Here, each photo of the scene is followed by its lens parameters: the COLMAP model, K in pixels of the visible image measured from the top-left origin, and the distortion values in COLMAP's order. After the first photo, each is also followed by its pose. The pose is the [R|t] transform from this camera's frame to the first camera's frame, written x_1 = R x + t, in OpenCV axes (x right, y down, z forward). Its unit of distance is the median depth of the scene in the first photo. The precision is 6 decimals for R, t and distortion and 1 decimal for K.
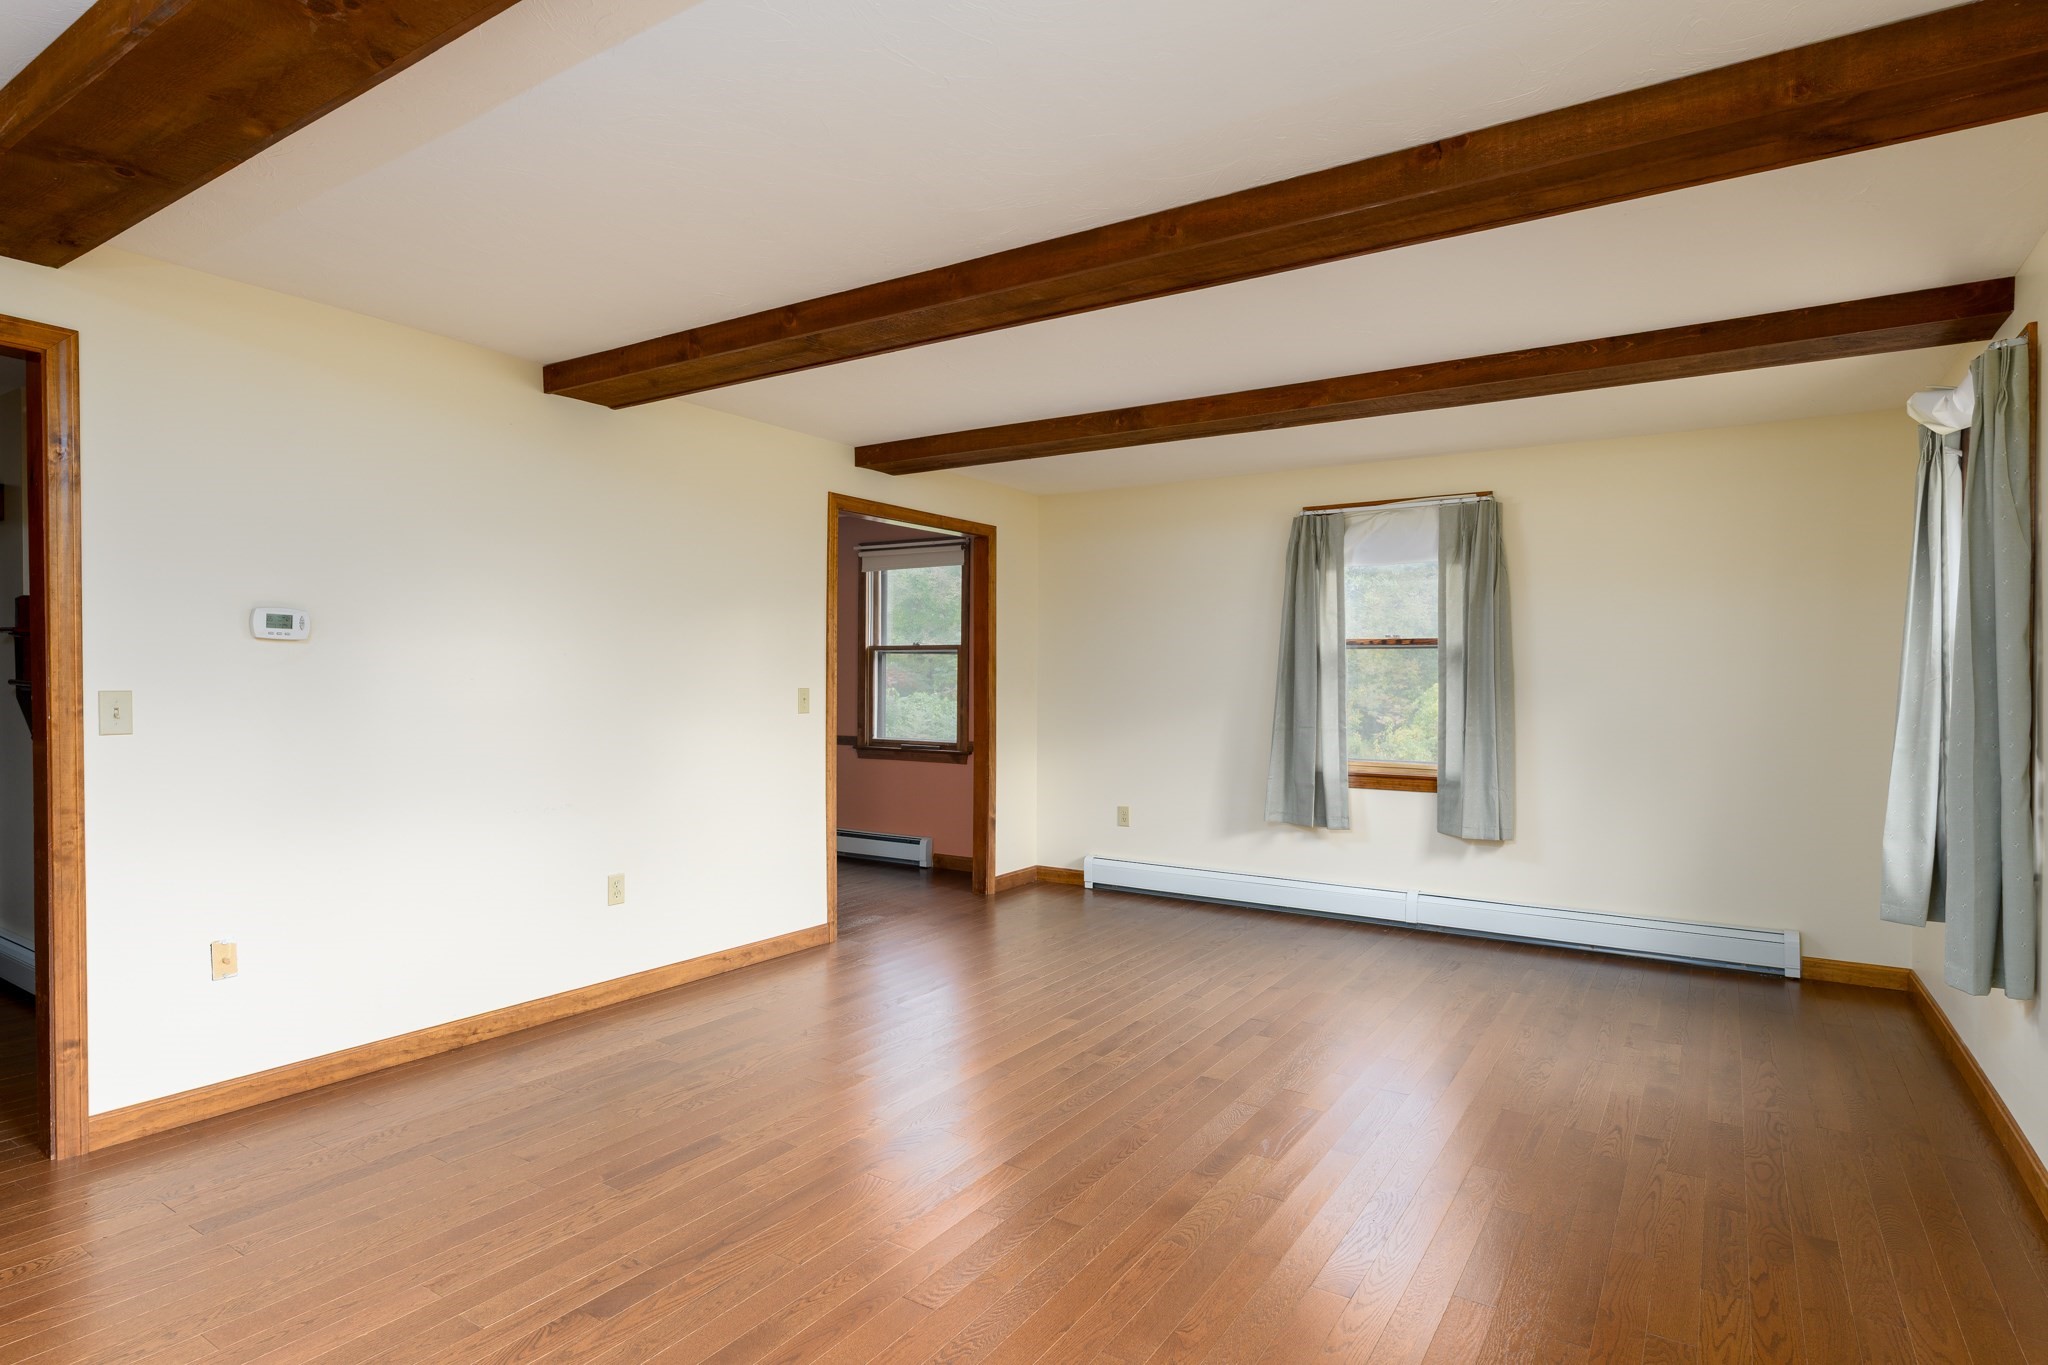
lens RADIAL K [[1098.6, 0, 1024.0], [0, 1098.6, 682.5], [0, 0, 1]] dist [-0.000510, 0.000299]
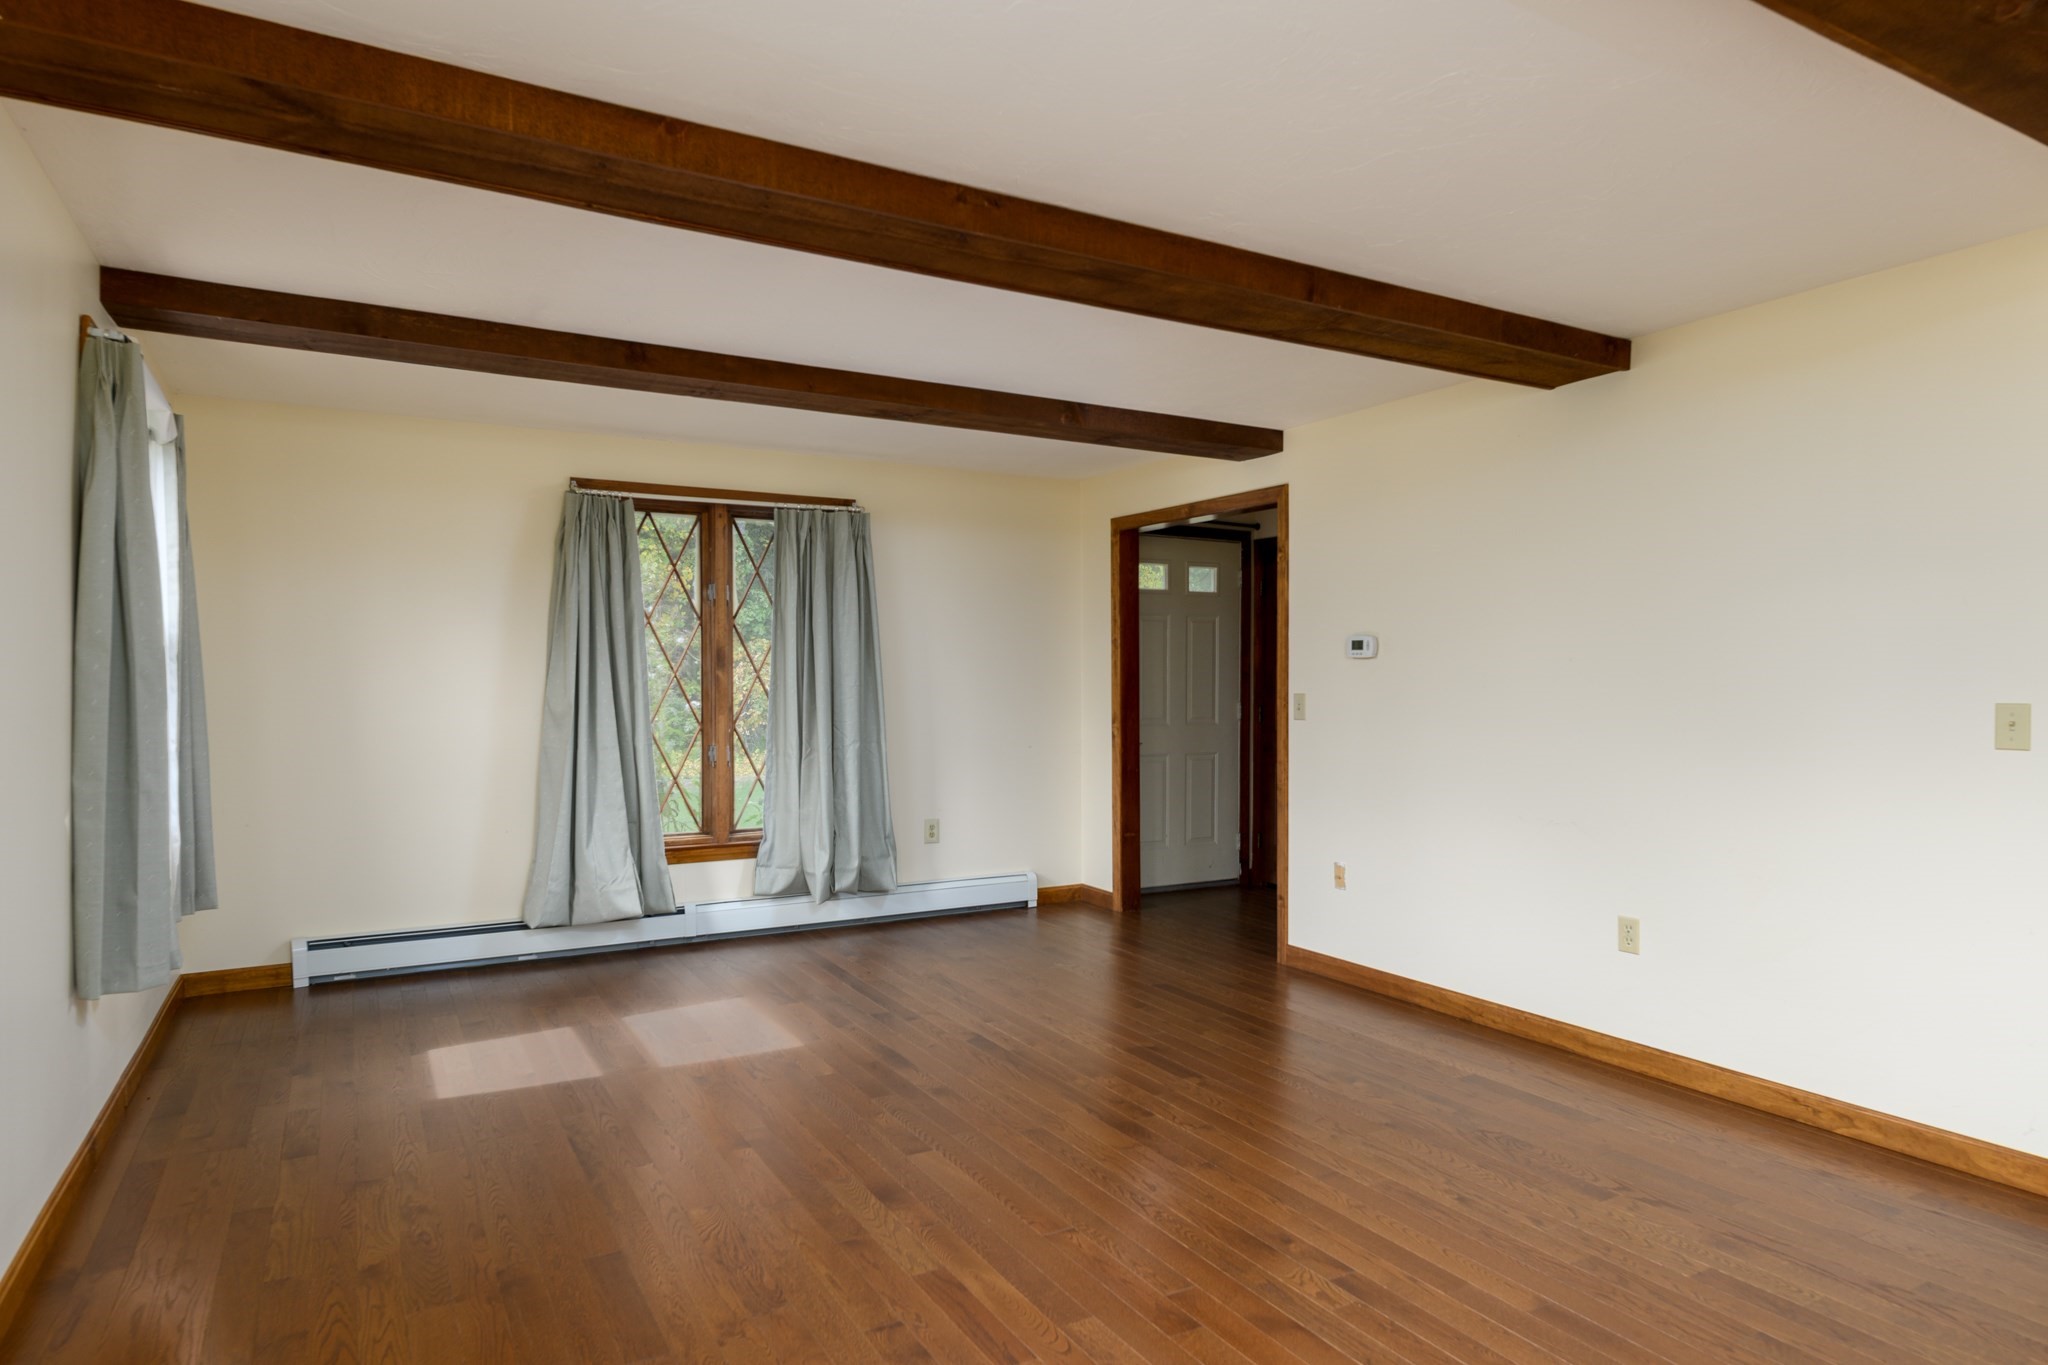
lens RADIAL K [[1213.1, 0, 1024.0], [0, 1213.1, 682.5], [0, 0, 1]] dist [-0.010655, -0.000565]
pose [[-0.461657, -0.004654, -0.887046, 0.800437], [-0.010777, 0.999942, 0.000362, -0.003608], [0.886993, 0.009727, -0.461681, 1.200741]]
